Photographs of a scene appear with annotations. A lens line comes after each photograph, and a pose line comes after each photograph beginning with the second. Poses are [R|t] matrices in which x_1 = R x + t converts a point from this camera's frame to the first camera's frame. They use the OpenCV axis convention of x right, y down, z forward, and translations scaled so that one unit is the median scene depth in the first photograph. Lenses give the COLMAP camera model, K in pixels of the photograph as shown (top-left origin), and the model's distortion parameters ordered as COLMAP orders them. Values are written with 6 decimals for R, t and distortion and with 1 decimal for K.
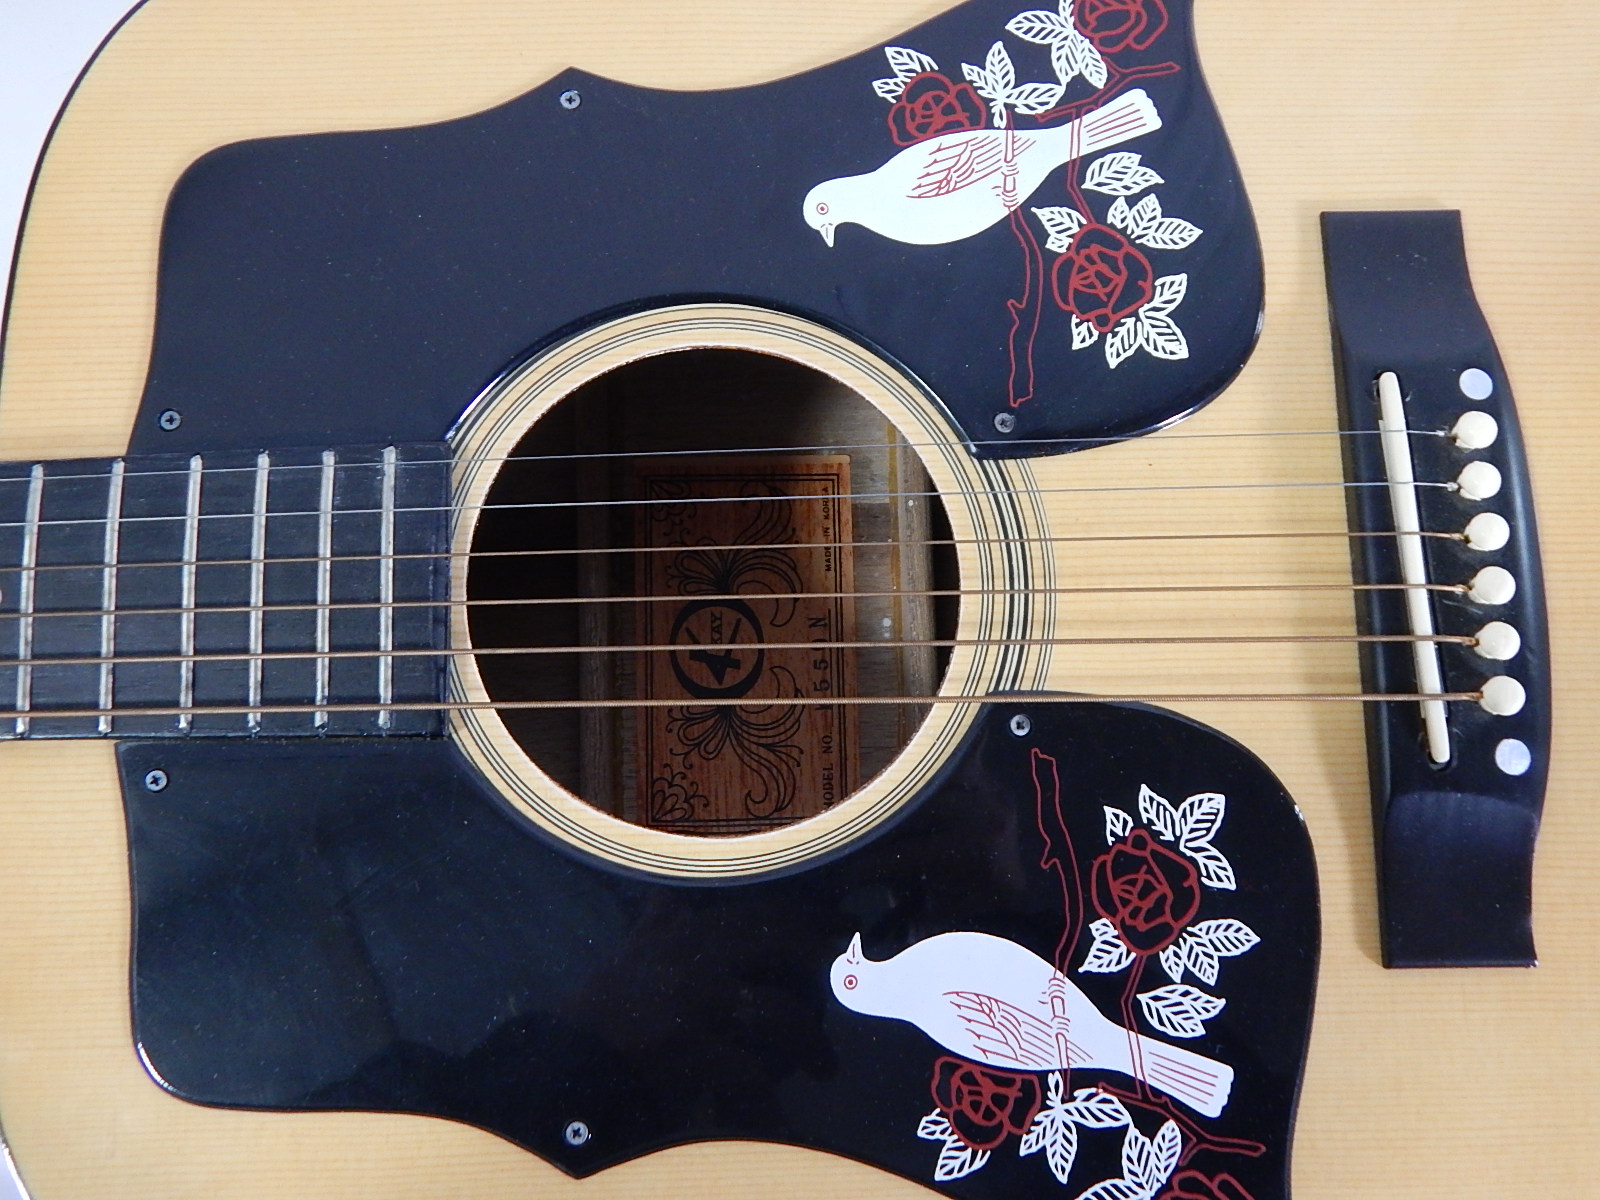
lens RADIAL K [[1290.2, 0, 806.9], [0, 1290.2, 608.3], [0, 0, 1]] dist [0.005643, -0.018151]
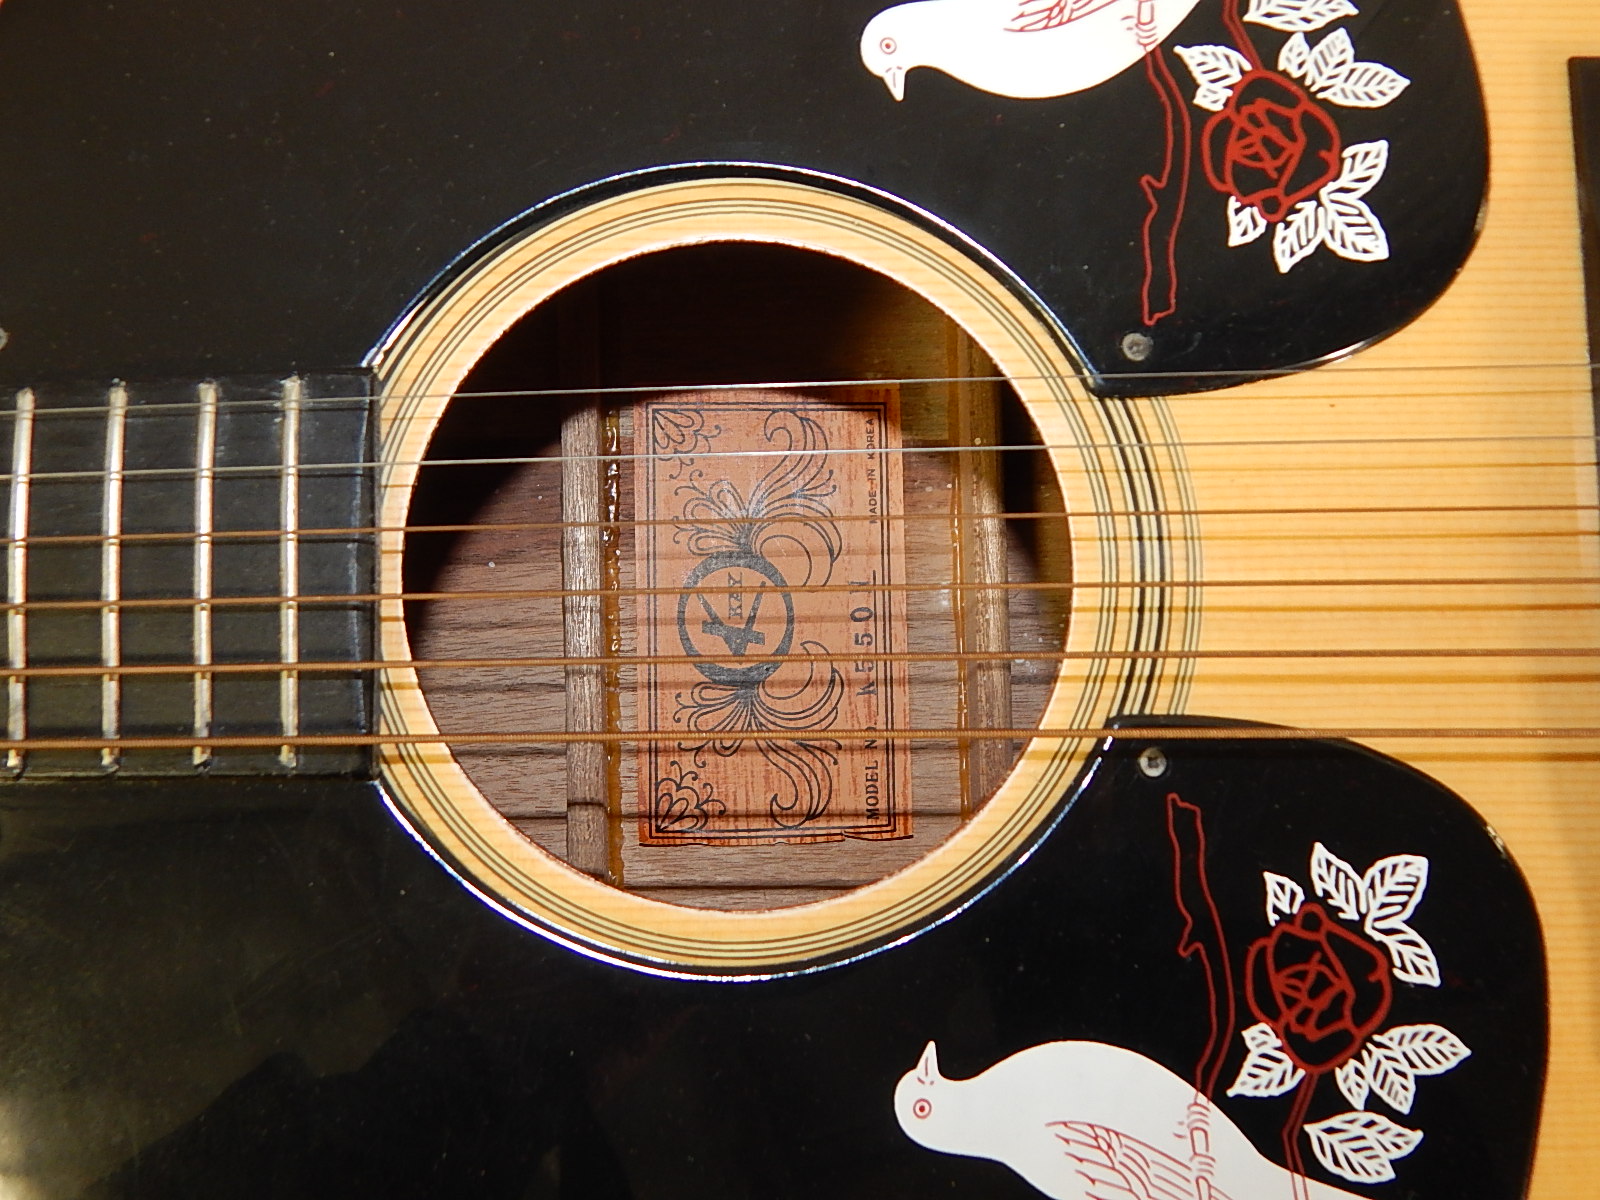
lens RADIAL K [[1290.2, 0, 808.2], [0, 1290.2, 603.7], [0, 0, 1]] dist [0.005643, -0.018151]
pose [[0.999974, 0.006109, -0.003864, -0.029356], [-0.005813, 0.997366, 0.072299, -0.052101], [0.004296, -0.072274, 0.997376, 0.266875]]
